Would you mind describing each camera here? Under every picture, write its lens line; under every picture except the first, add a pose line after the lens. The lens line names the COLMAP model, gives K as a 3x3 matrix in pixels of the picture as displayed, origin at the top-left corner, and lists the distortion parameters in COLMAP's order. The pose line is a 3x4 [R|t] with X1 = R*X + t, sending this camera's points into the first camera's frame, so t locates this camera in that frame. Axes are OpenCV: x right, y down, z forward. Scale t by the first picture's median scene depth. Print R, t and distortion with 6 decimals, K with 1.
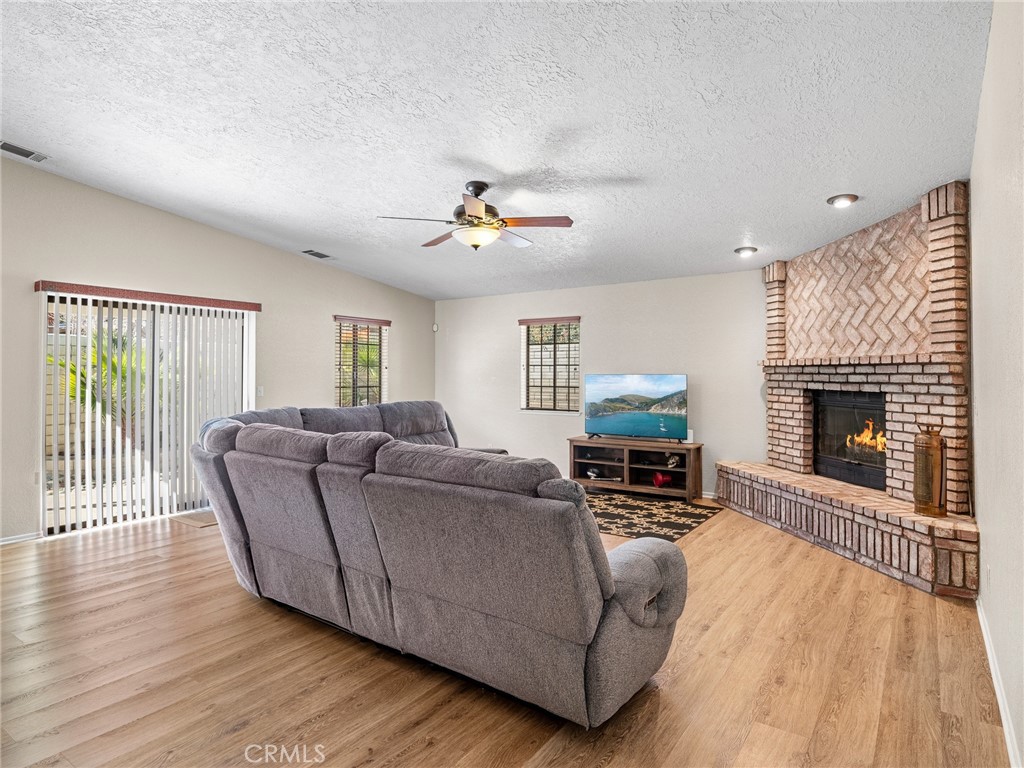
lens RADIAL K [[587.1, 0, 518.0], [0, 587.1, 360.4], [0, 0, 1]] dist [0.006457, -0.000833]
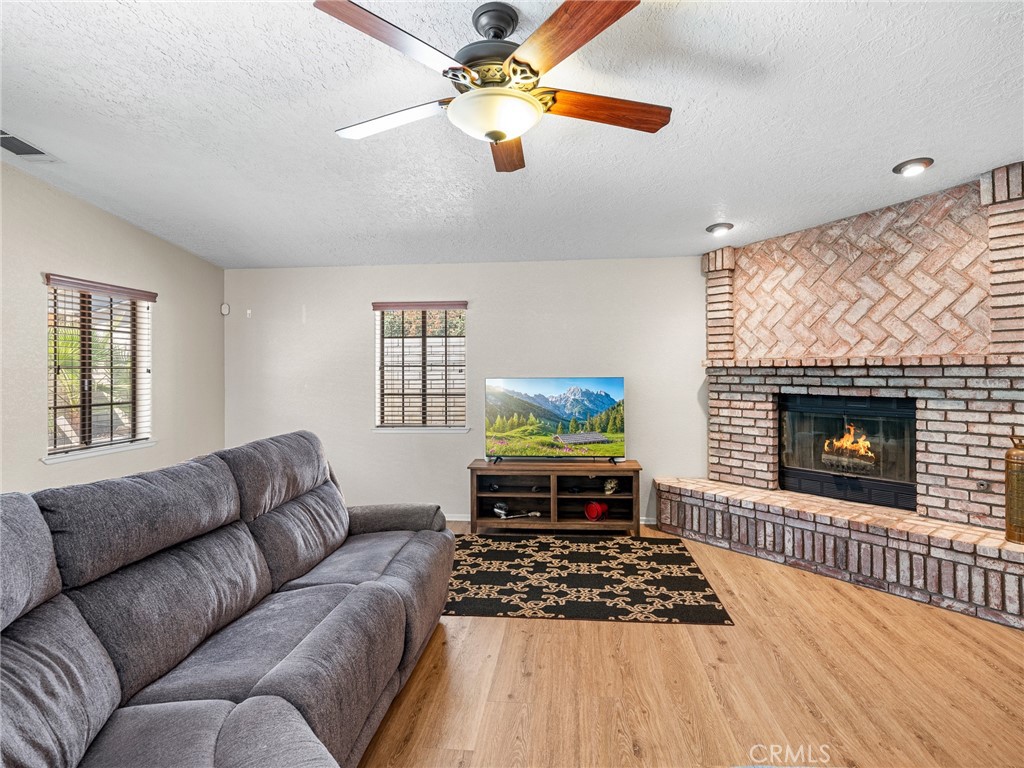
lens RADIAL K [[538.7, 0, 522.1], [0, 538.7, 362.9], [0, 0, 1]] dist [0.001874, -0.001187]
pose [[0.872237, -0.000993, 0.489083, -0.236023], [-0.003691, 0.999956, 0.008613, -0.002352], [-0.489070, -0.009318, 0.872195, 0.491377]]
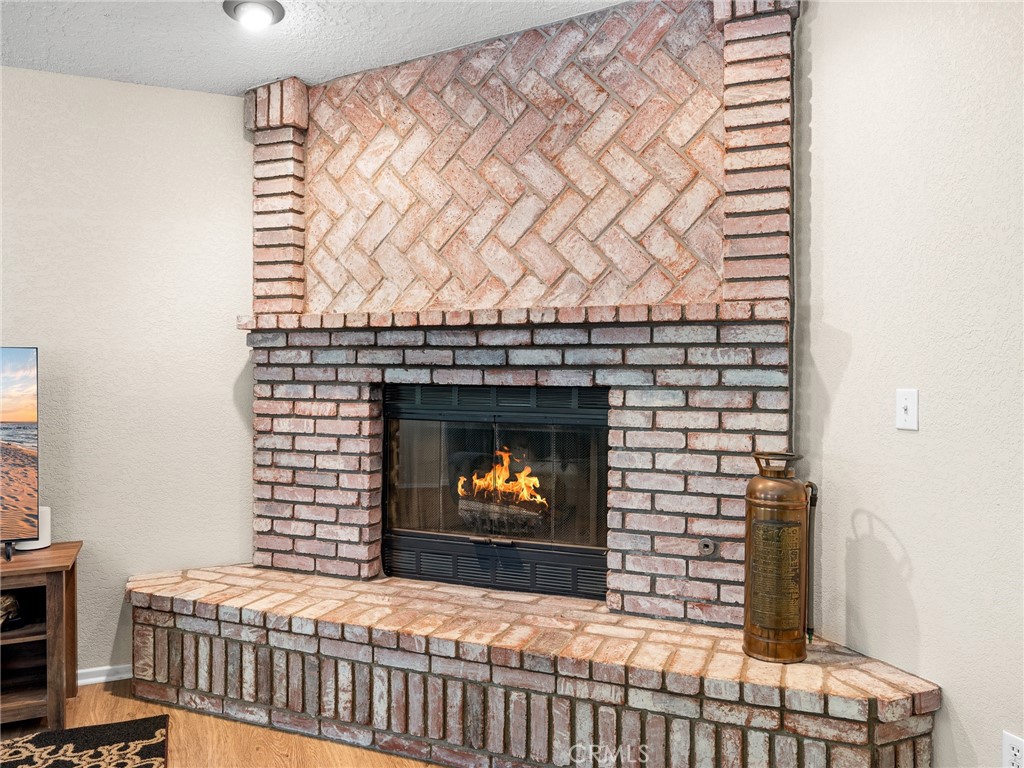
lens RADIAL K [[755.6, 0, 511.1], [0, 755.6, 373.4], [0, 0, 1]] dist [-0.008752, 0.003620]
pose [[0.526868, -0.007084, 0.849918, 0.072786], [-0.020896, 0.999555, 0.021285, 0.027836], [-0.849690, -0.028975, 0.526485, 0.633696]]
